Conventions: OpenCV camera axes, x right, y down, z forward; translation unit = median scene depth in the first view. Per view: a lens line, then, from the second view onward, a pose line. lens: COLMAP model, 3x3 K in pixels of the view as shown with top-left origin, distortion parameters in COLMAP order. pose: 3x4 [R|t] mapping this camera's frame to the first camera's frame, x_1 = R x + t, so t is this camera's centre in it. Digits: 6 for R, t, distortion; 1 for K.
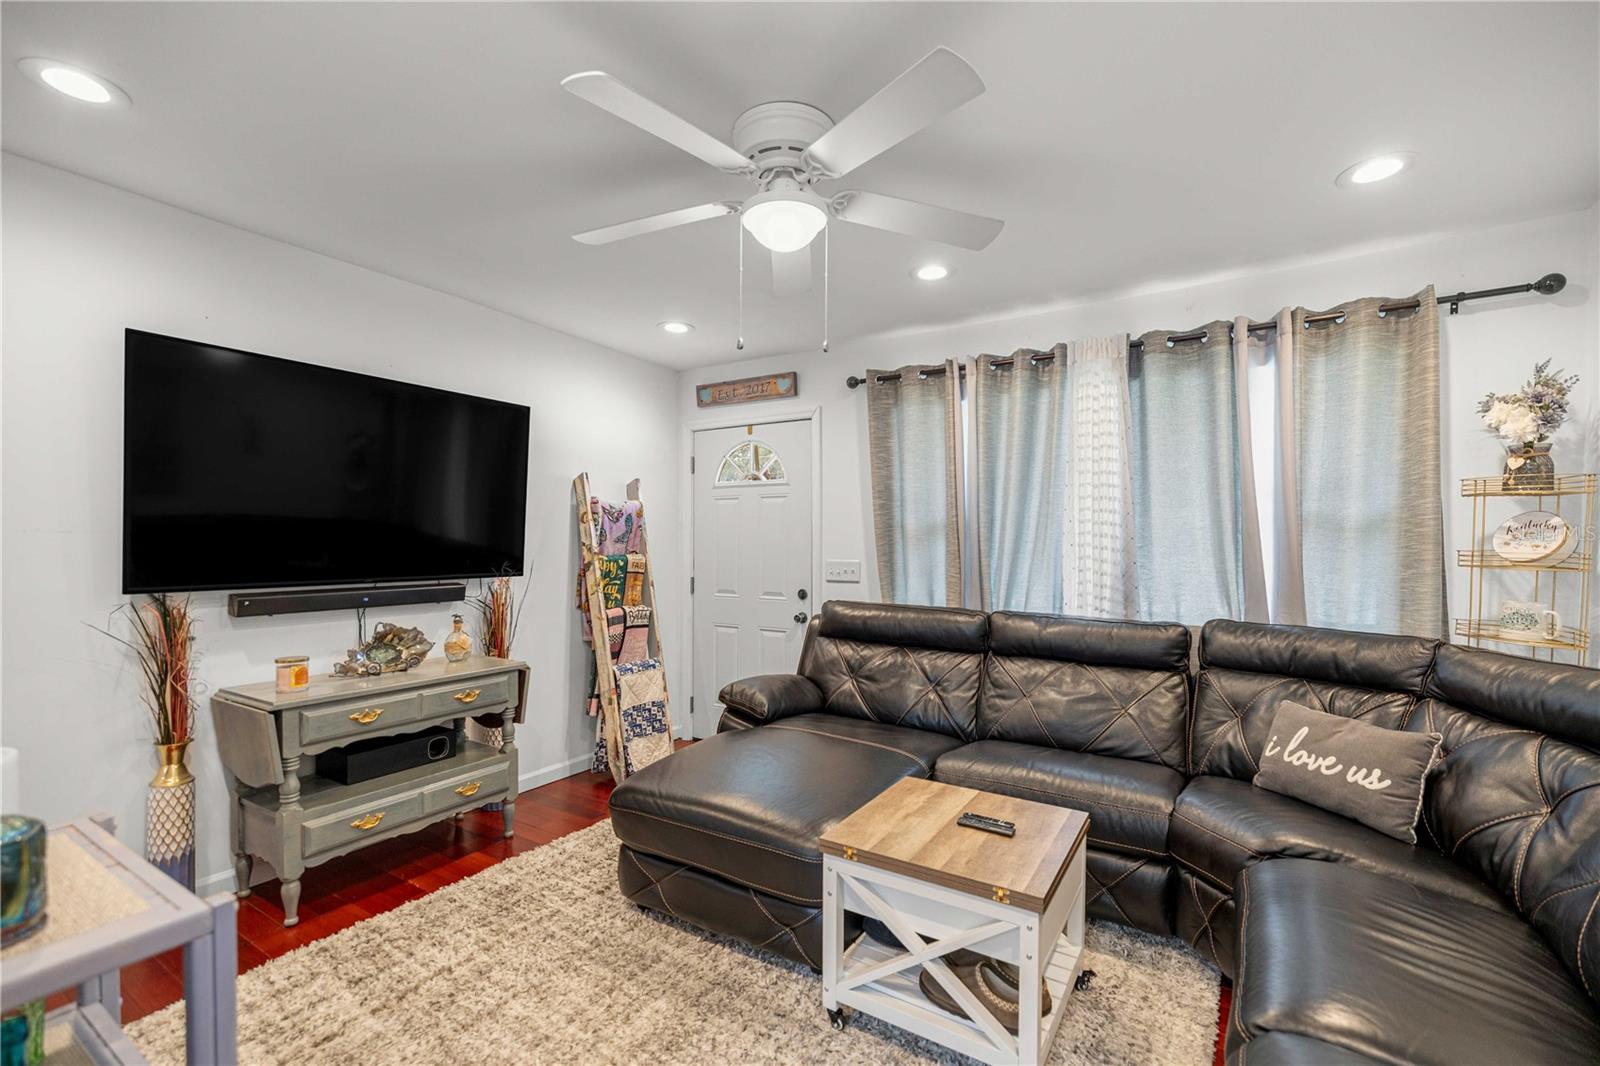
lens RADIAL K [[678.1, 0, 802.2], [0, 678.1, 552.5], [0, 0, 1]] dist [-0.002496, 0.000443]
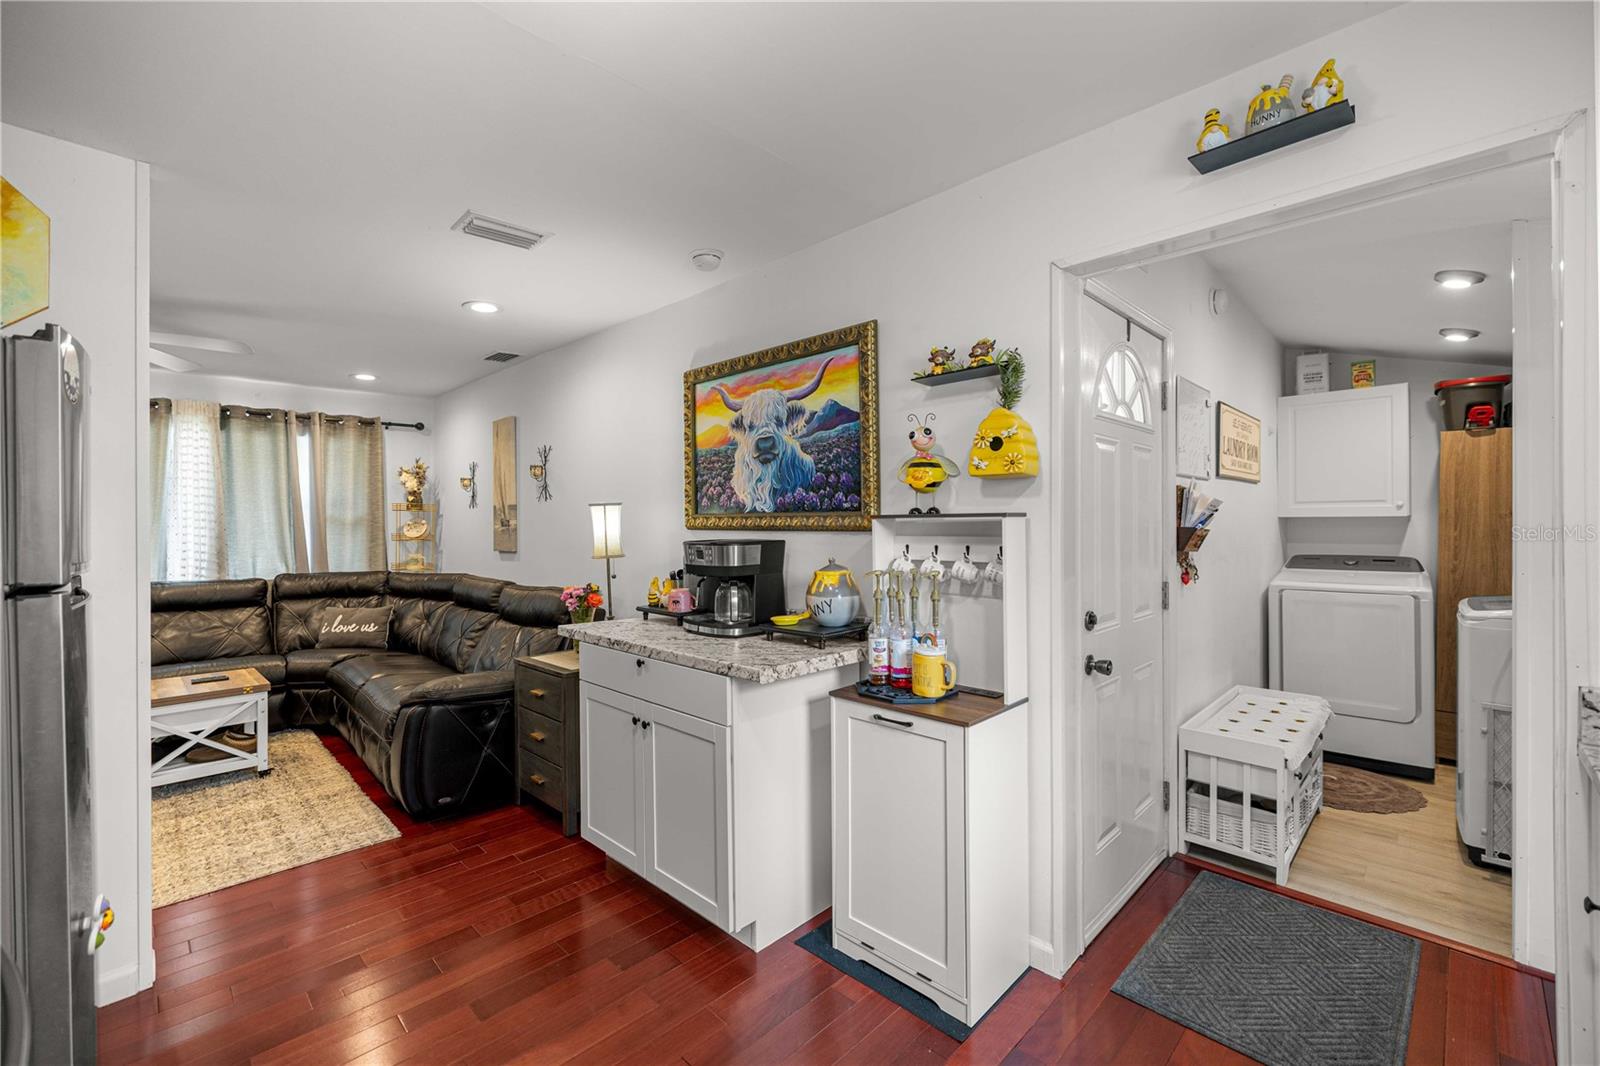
lens RADIAL K [[678.1, 0, 798.9], [0, 678.1, 523.4], [0, 0, 1]] dist [-0.002496, 0.000443]
pose [[0.201779, -0.004602, 0.979420, -0.951450], [0.015814, 0.999874, 0.001440, -0.018451], [-0.979303, 0.015198, 0.201826, -0.779530]]
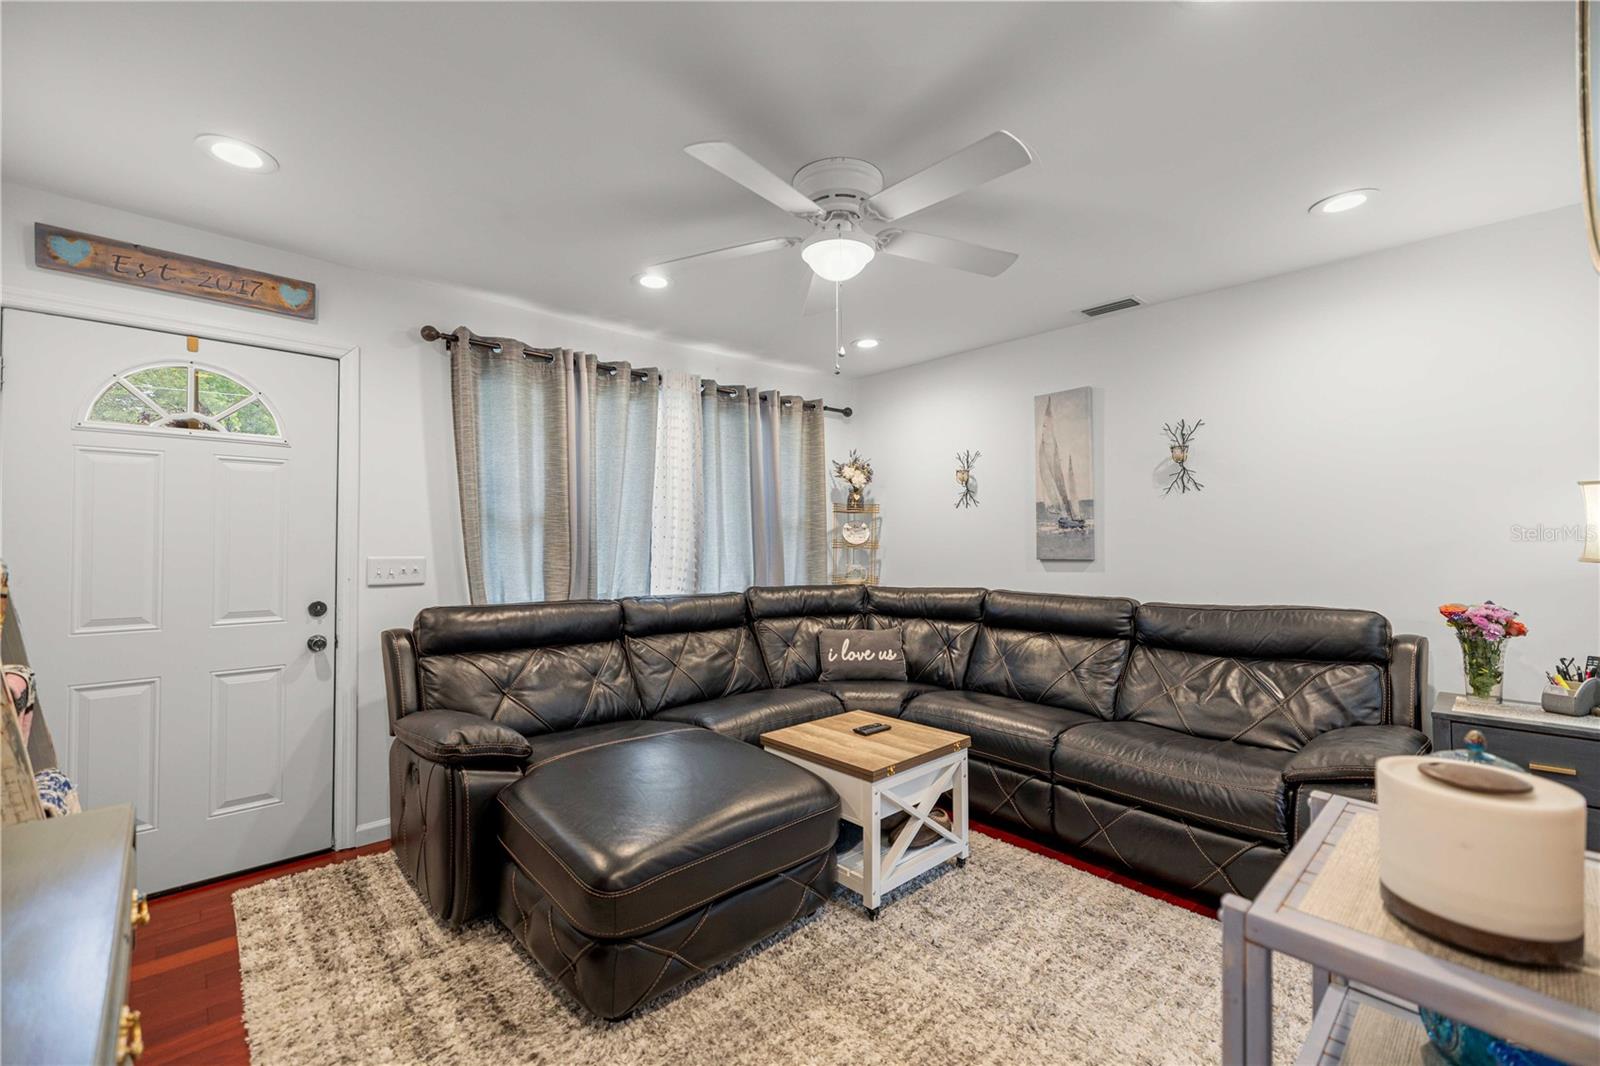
lens RADIAL K [[678.1, 0, 770.3], [0, 678.1, 532.6], [0, 0, 1]] dist [-0.002496, 0.000443]
pose [[0.272449, 0.009367, 0.962125, -0.866737], [0.013649, 0.999814, -0.013599, 0.000472], [-0.962073, 0.016837, 0.272270, 0.597116]]
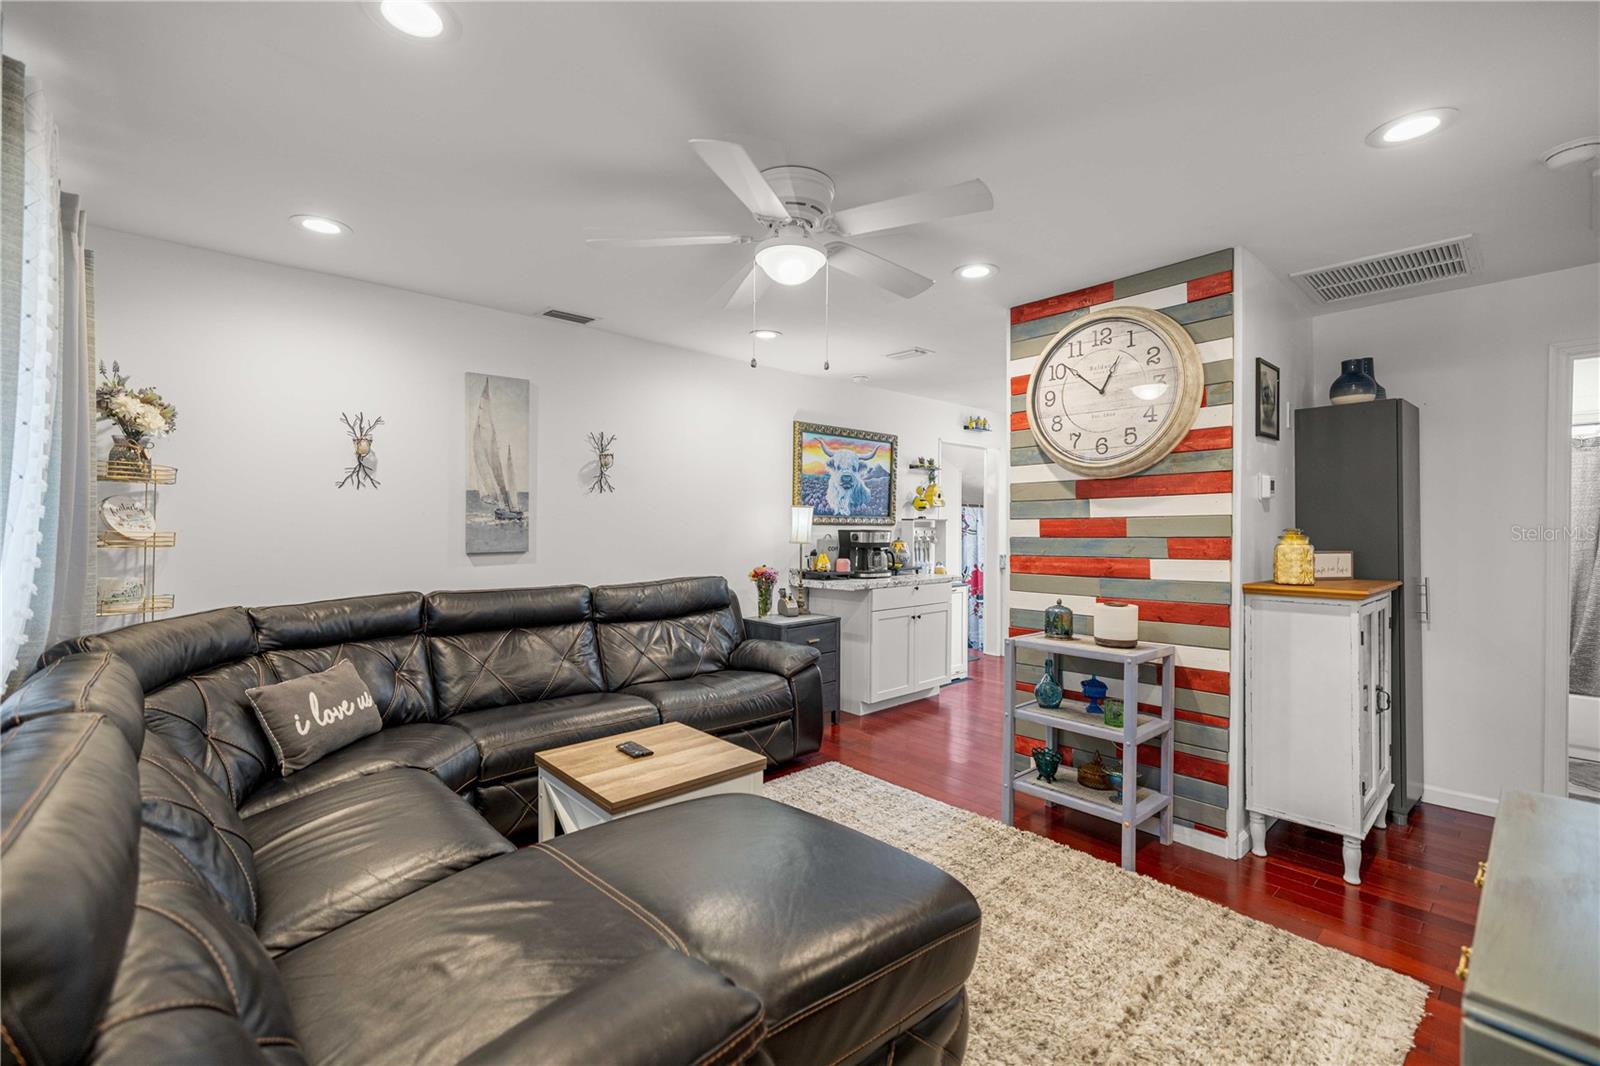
lens RADIAL K [[678.1, 0, 812.6], [0, 678.1, 529.9], [0, 0, 1]] dist [-0.002496, 0.000443]
pose [[-0.970383, -0.004391, 0.241533, -0.259572], [-0.001466, 0.999923, 0.012287, -0.016972], [-0.241569, 0.011569, -0.970315, 1.578275]]
